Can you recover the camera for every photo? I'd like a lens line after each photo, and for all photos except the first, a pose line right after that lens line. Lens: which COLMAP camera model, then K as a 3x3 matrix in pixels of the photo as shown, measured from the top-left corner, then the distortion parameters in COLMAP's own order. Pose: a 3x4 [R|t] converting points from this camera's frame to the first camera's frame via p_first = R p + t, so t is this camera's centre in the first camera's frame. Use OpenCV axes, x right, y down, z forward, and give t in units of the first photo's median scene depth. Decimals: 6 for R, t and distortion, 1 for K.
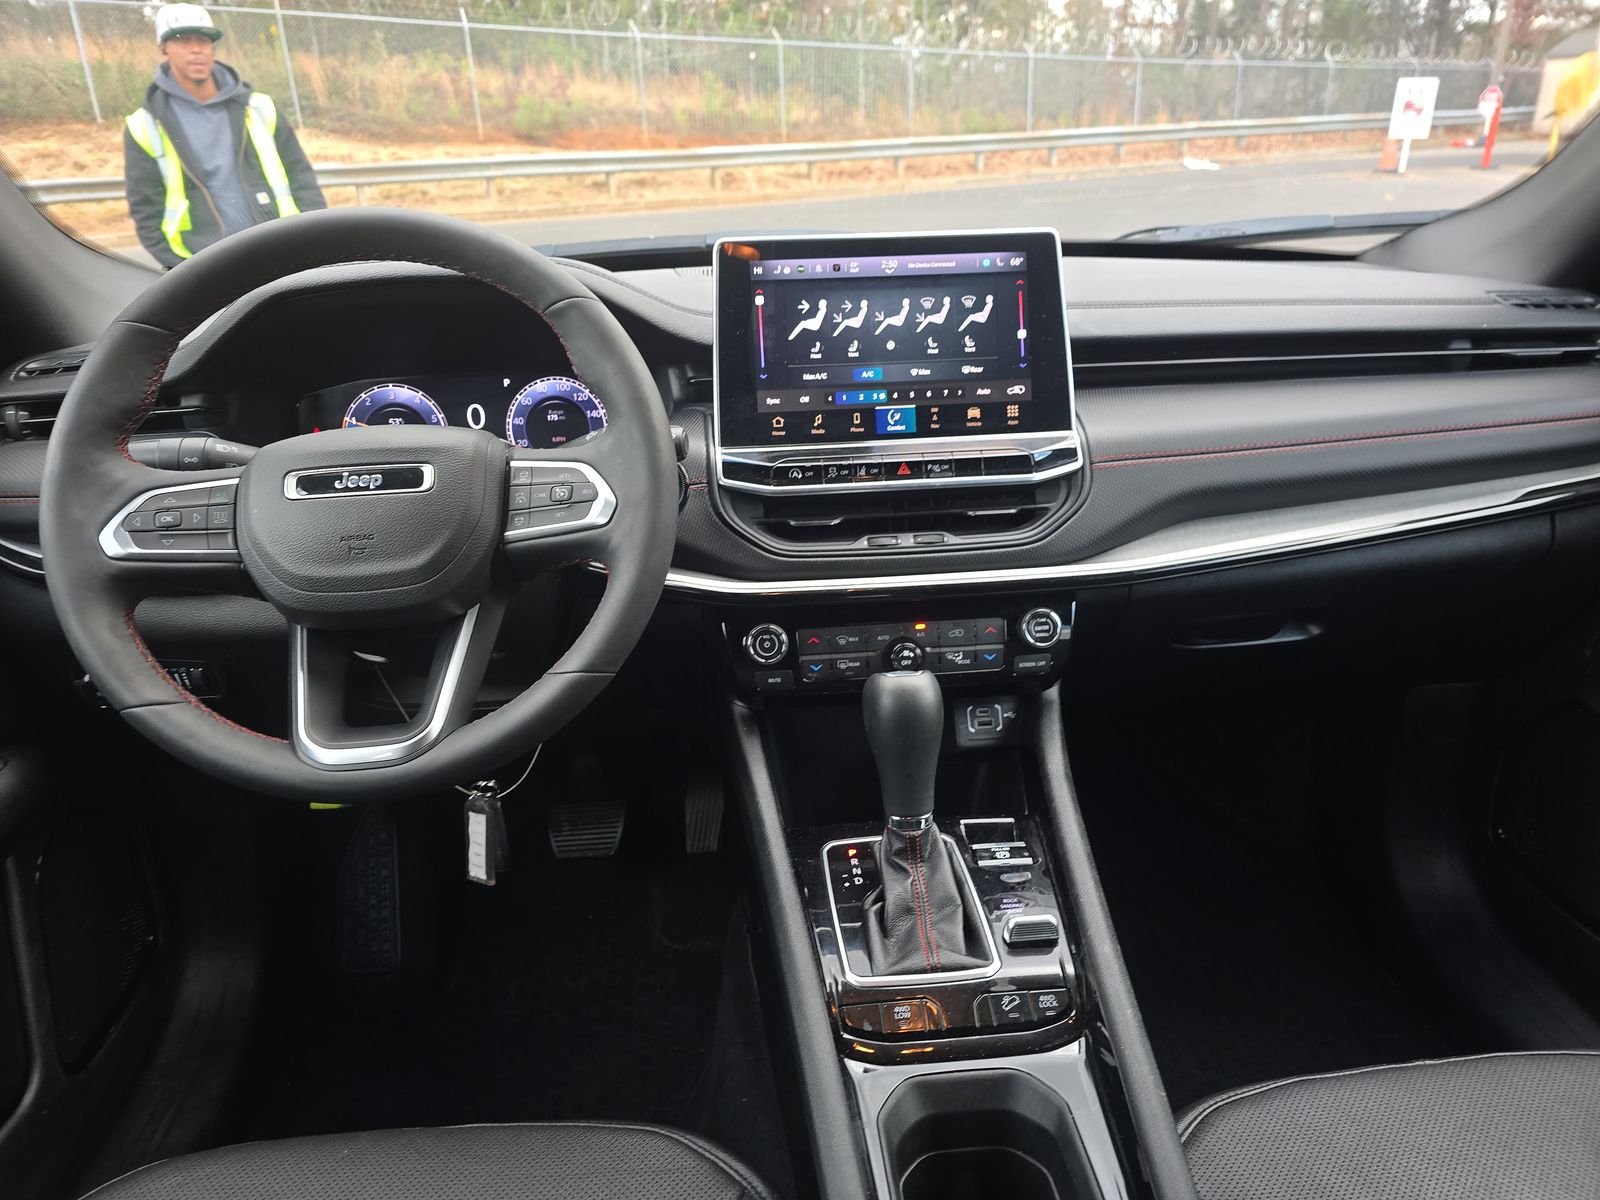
lens RADIAL K [[1088.2, 0, 800.0], [0, 1088.2, 600.0], [0, 0, 1]] dist [0.115525, -0.173800]
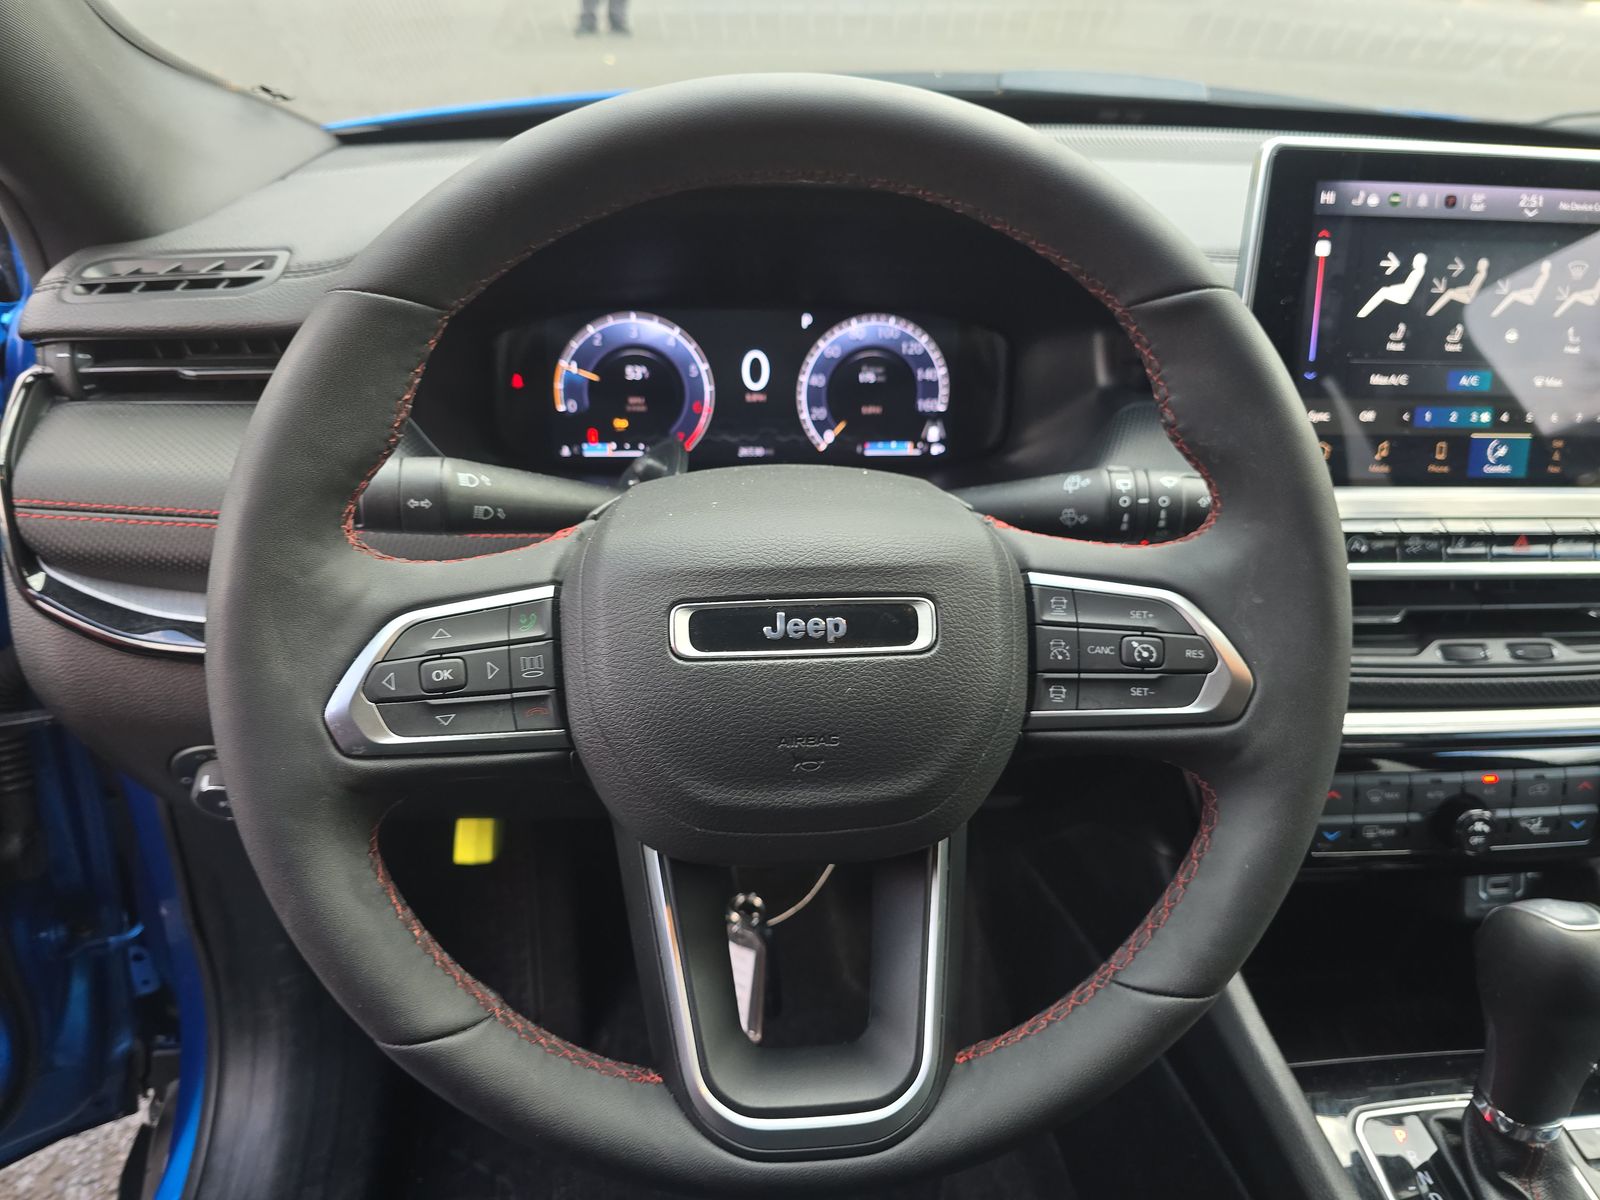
lens RADIAL K [[1106.3, 0, 800.0], [0, 1106.3, 600.0], [0, 0, 1]] dist [0.041347, -0.063311]
pose [[0.997750, 0.055855, 0.037082, -0.332689], [-0.061135, 0.985019, 0.161243, -0.163342], [-0.027520, -0.163148, 0.986218, 0.371667]]
